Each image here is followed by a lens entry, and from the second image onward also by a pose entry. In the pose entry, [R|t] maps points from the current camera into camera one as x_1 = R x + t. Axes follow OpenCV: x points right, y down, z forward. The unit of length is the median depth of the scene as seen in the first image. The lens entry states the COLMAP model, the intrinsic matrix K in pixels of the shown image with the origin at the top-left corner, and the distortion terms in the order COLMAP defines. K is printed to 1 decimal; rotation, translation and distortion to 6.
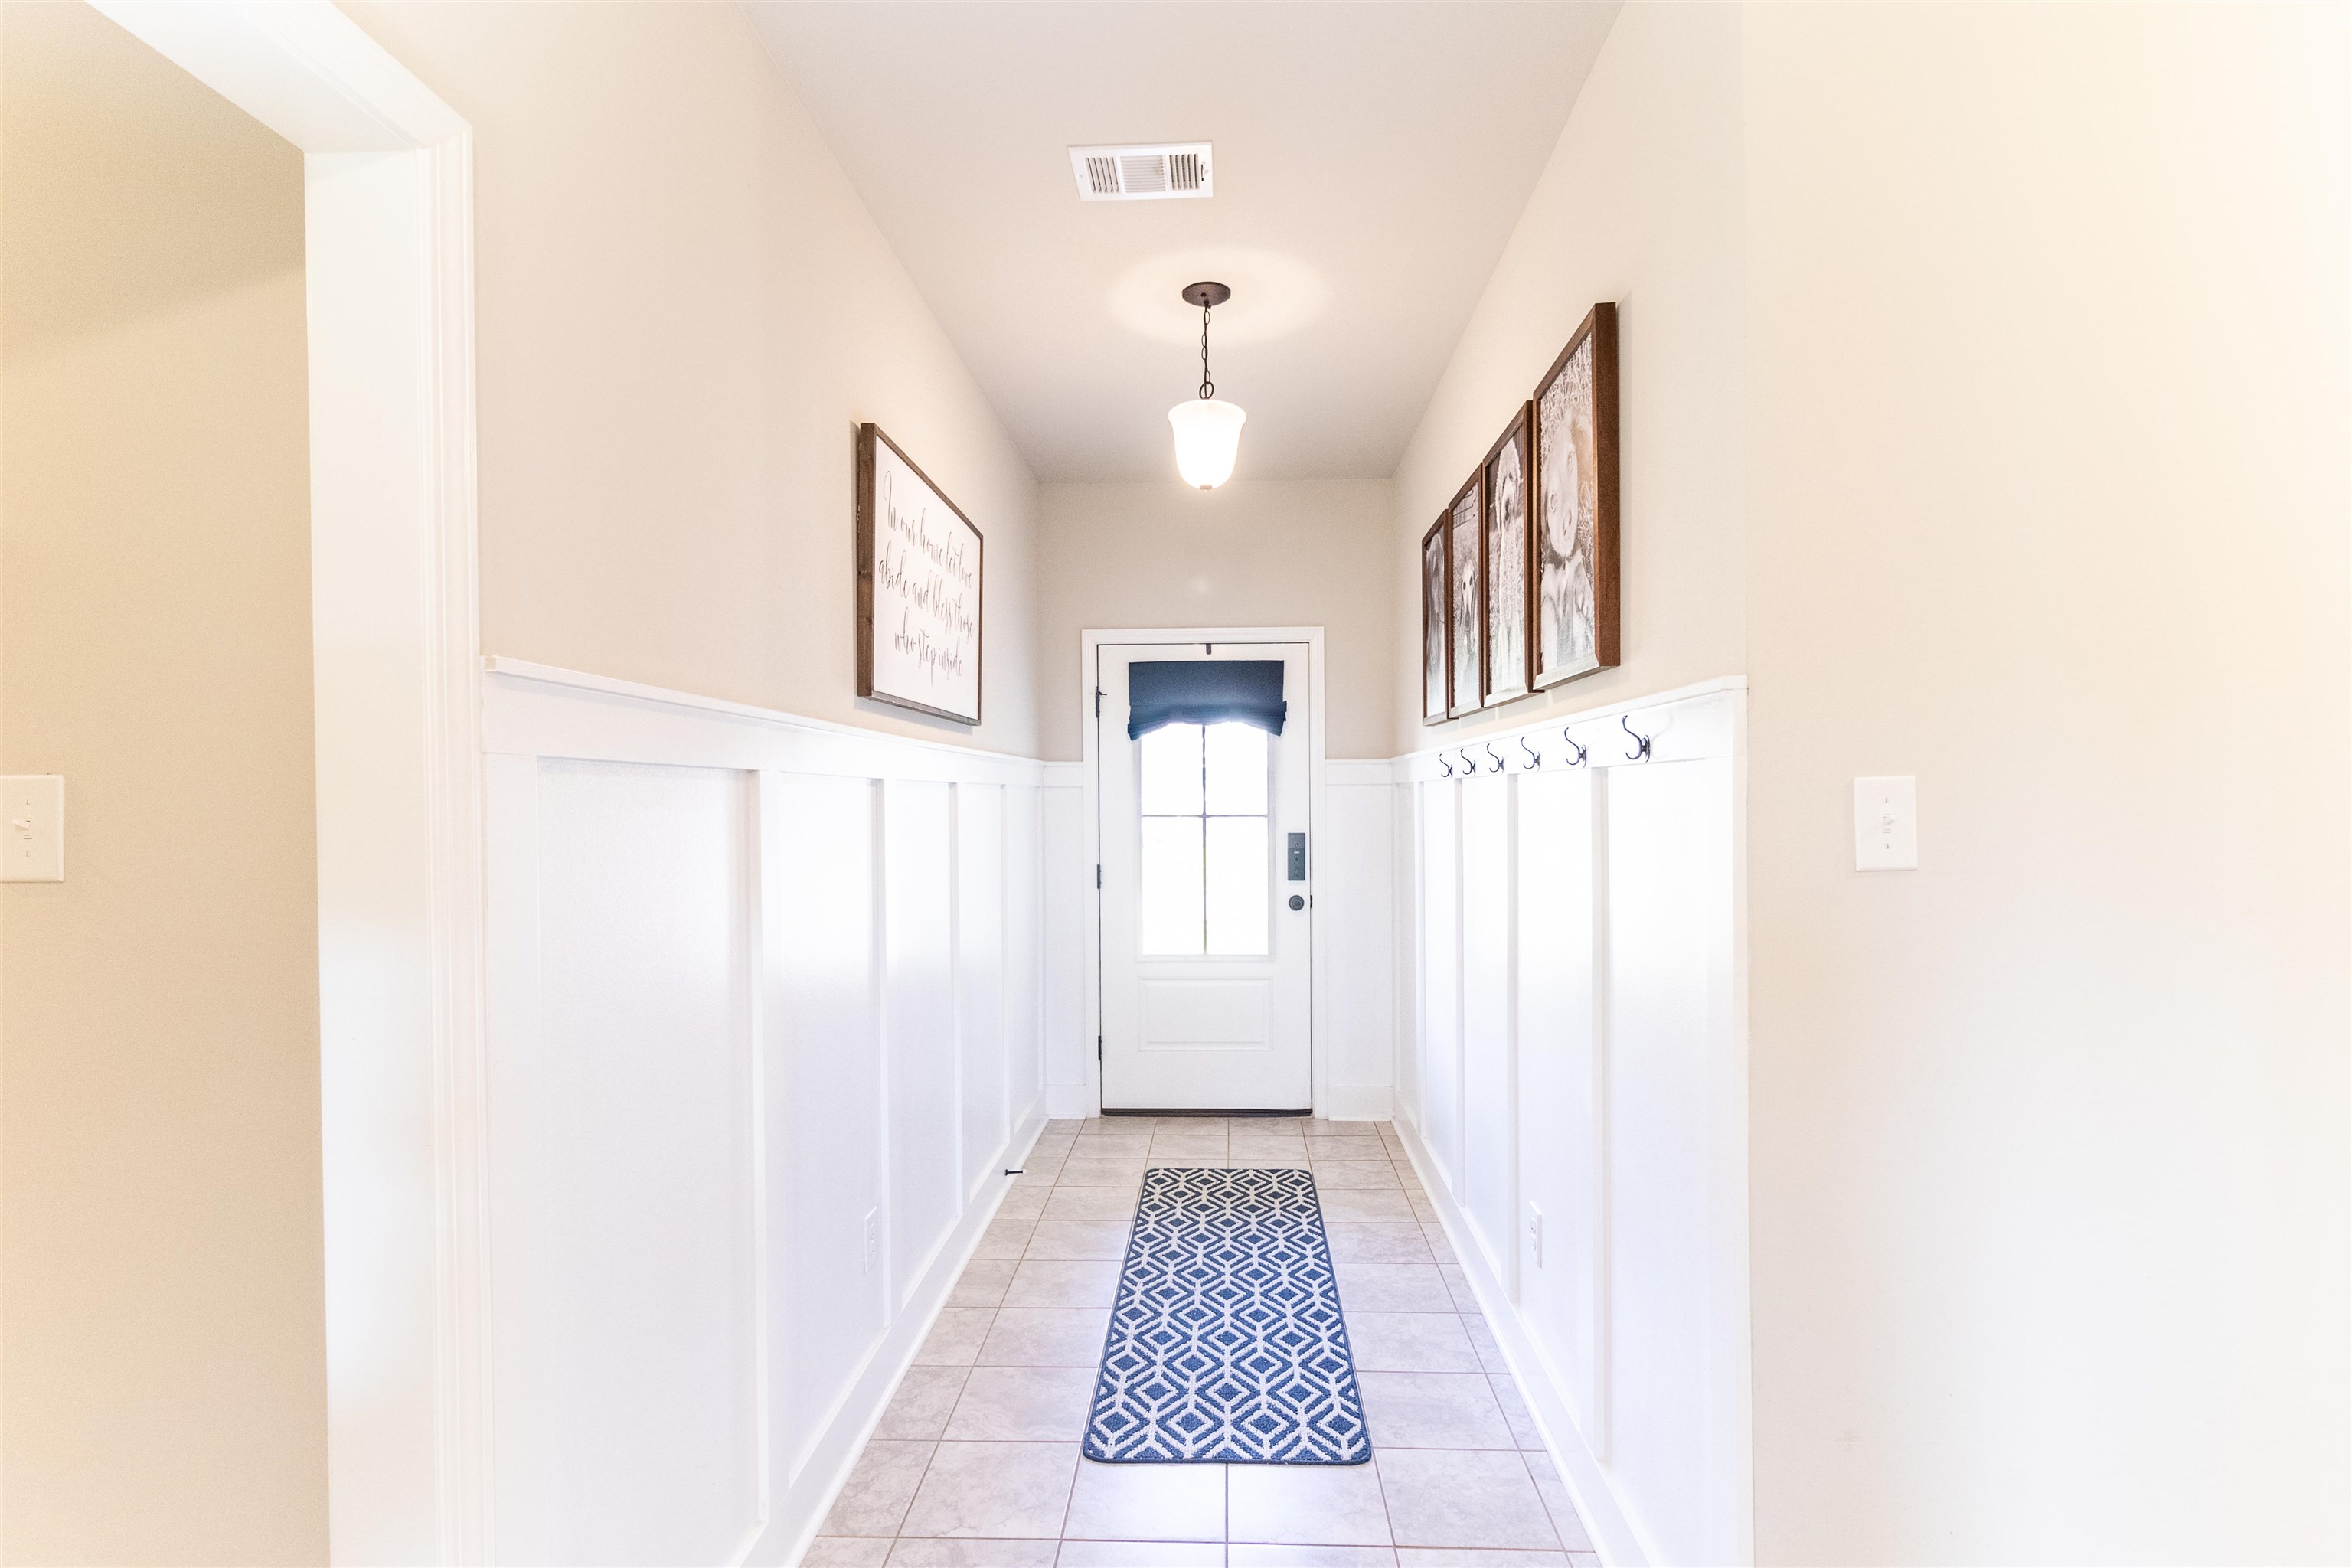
lens RADIAL K [[1070.5, 0, 1179.5], [0, 1070.5, 815.8], [0, 0, 1]] dist [-0.000233, 0.000157]
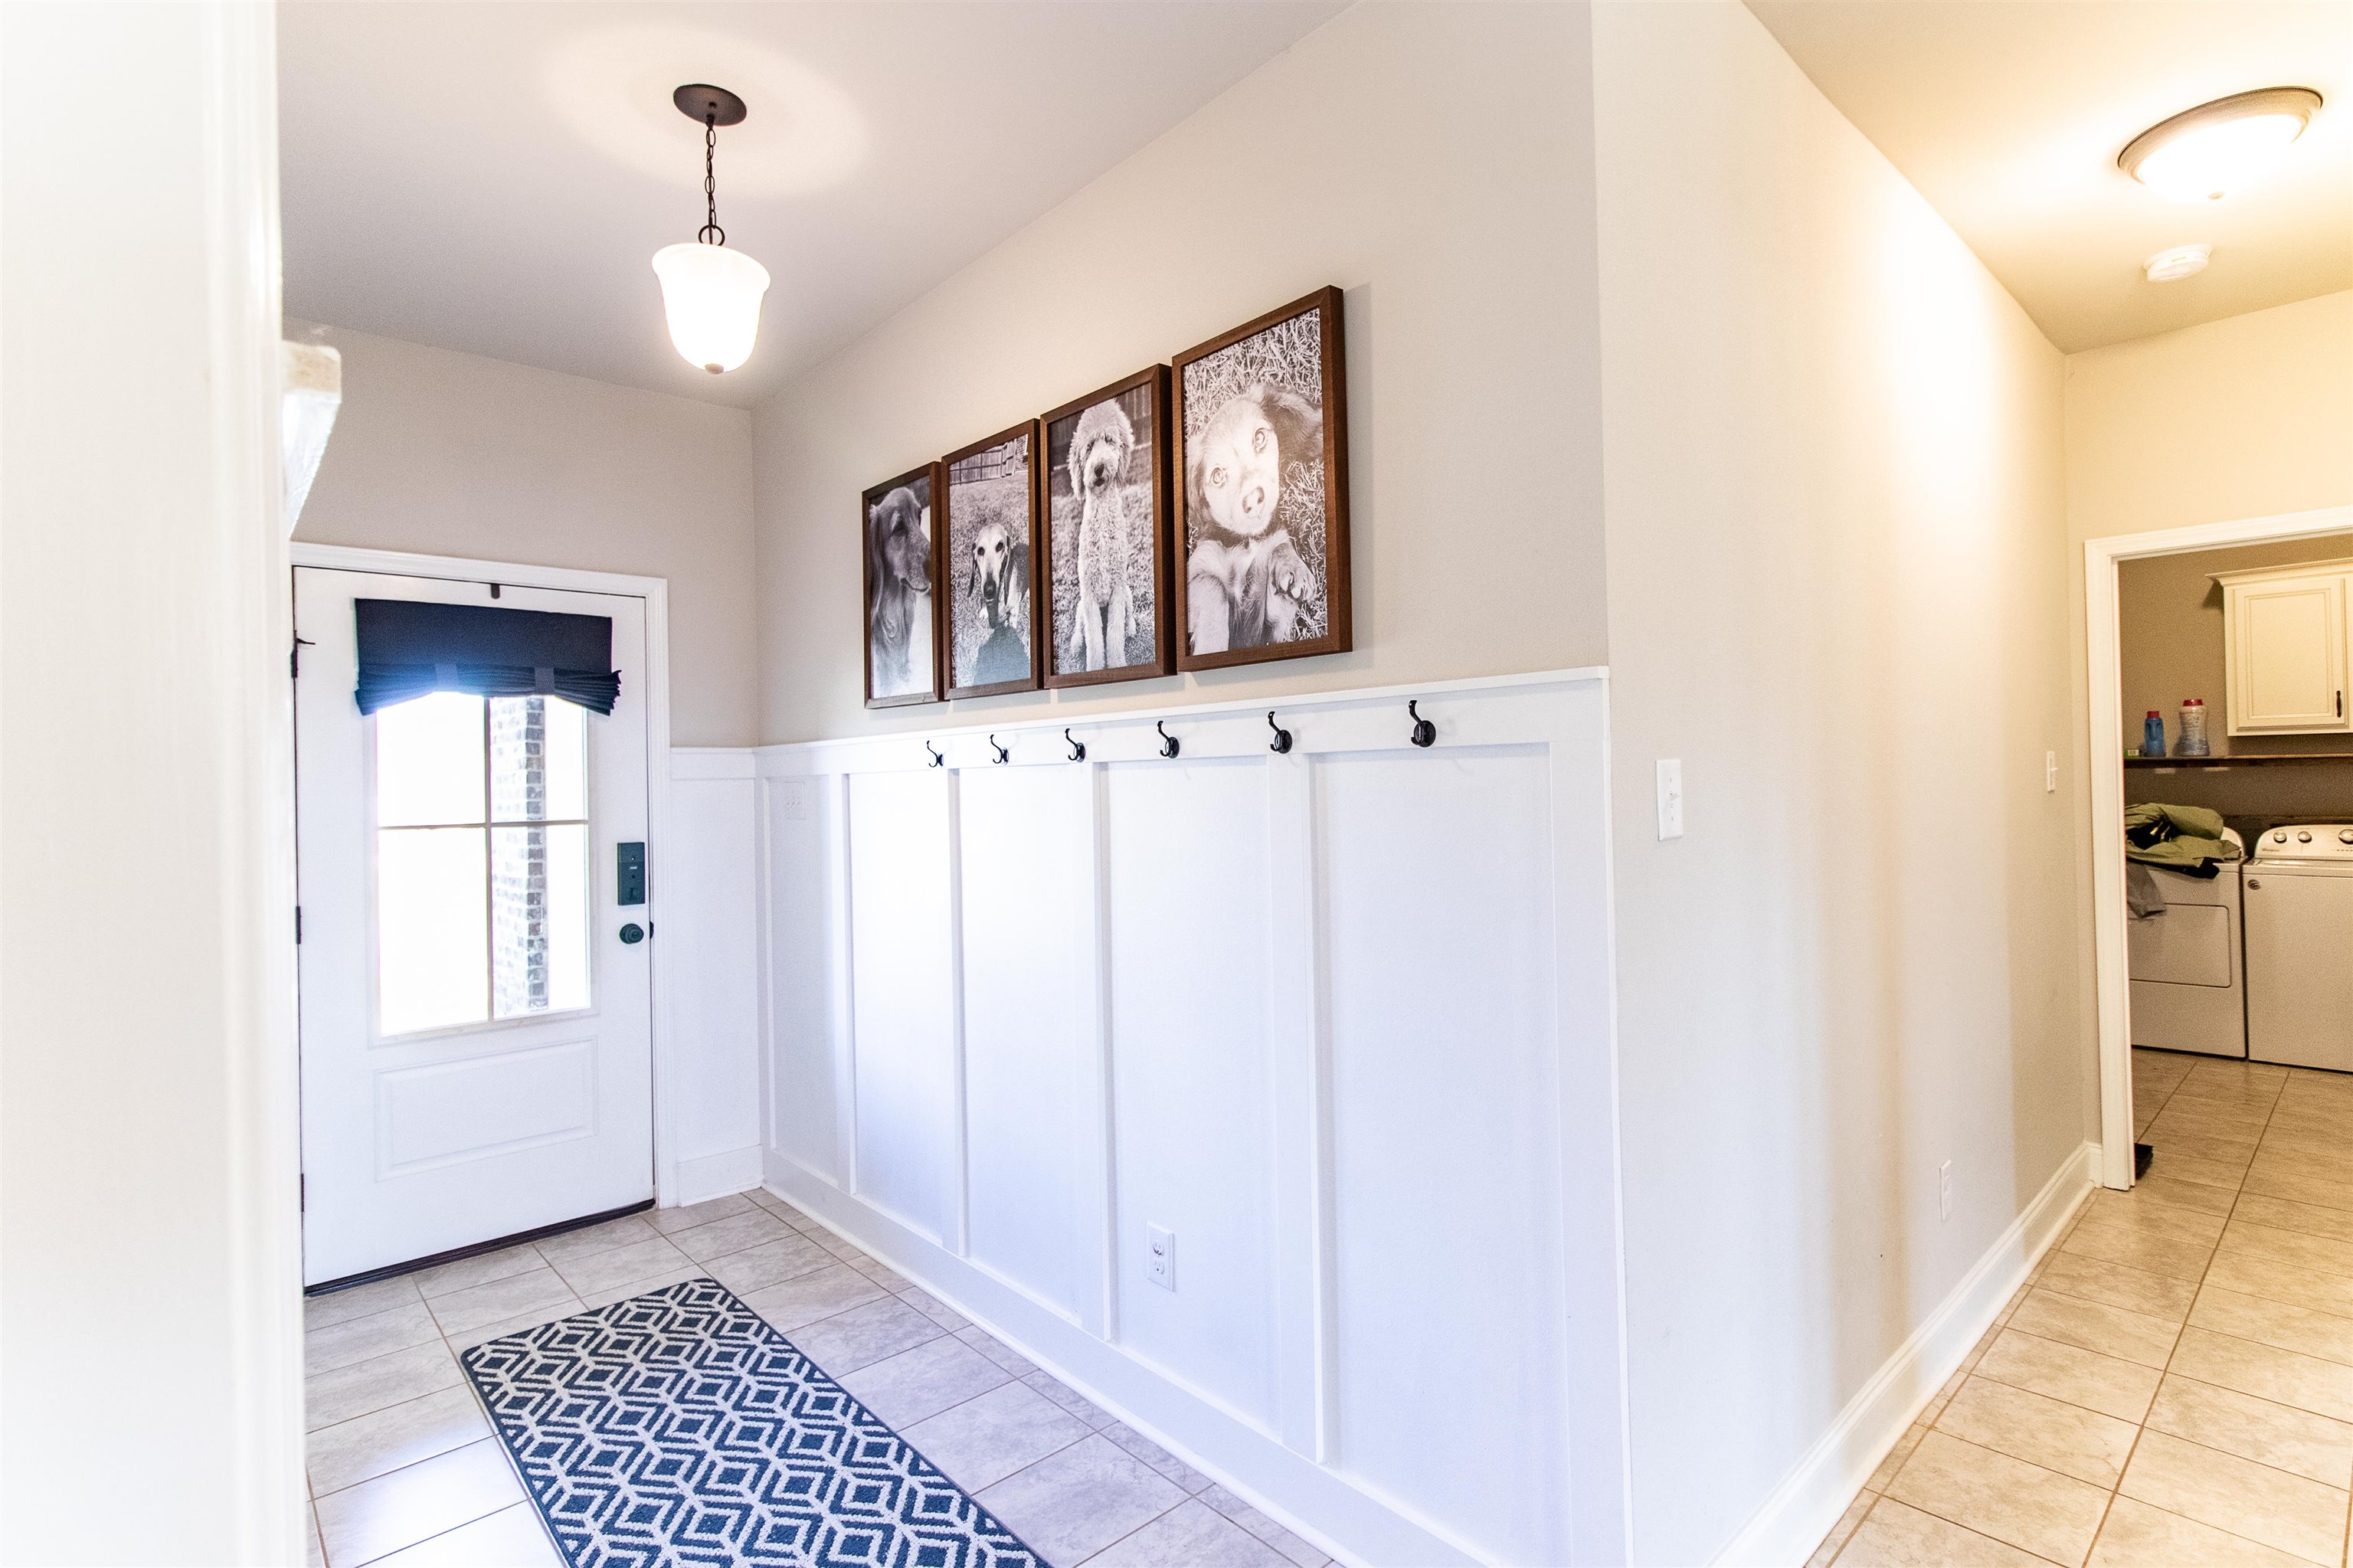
lens RADIAL K [[1121.0, 0, 1176.5], [0, 1121.0, 784.0], [0, 0, 1]] dist [0.001401, 0.000341]
pose [[0.708487, -0.010588, 0.705645, -0.219899], [0.030008, 0.999435, -0.015133, -0.002528], [-0.705086, 0.031897, 0.708404, 0.185390]]
